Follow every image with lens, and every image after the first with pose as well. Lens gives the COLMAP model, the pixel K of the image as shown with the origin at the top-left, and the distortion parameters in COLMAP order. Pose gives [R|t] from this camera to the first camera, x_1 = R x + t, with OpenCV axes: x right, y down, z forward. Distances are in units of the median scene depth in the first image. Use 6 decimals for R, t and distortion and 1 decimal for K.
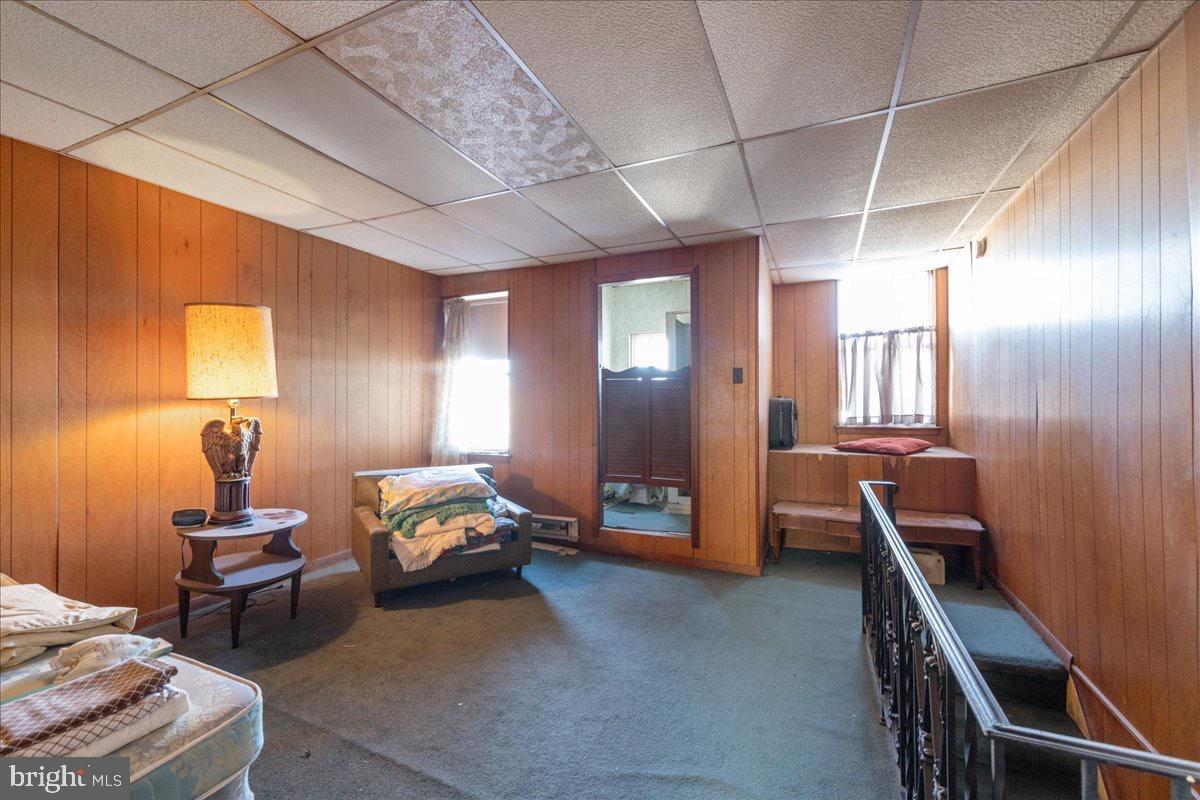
lens RADIAL K [[503.9, 0, 608.1], [0, 503.9, 400.2], [0, 0, 1]] dist [0.001744, 0.000427]
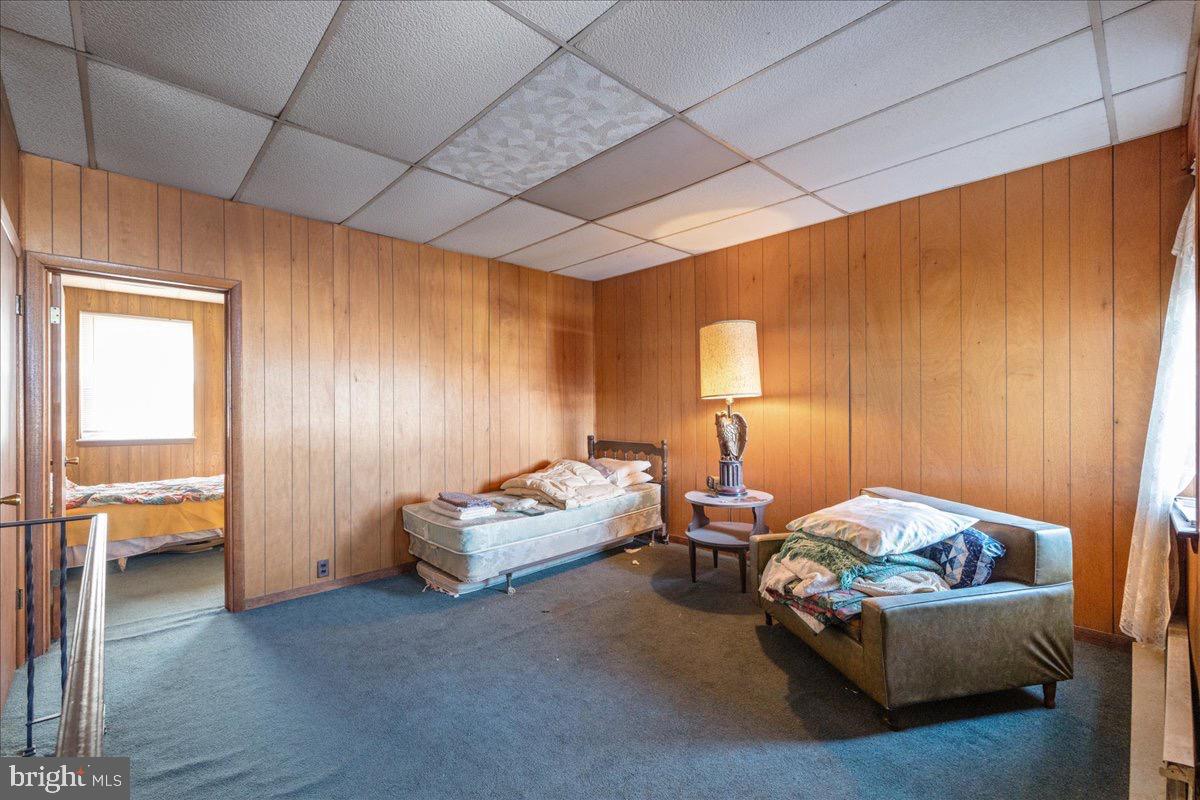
lens RADIAL K [[511.2, 0, 595.4], [0, 511.2, 405.8], [0, 0, 1]] dist [0.000550, 0.000021]
pose [[-0.385264, 0.004165, -0.922797, 0.473235], [0.011694, 0.999932, -0.000369, 0.011886], [0.922732, -0.010934, -0.385286, 0.995278]]
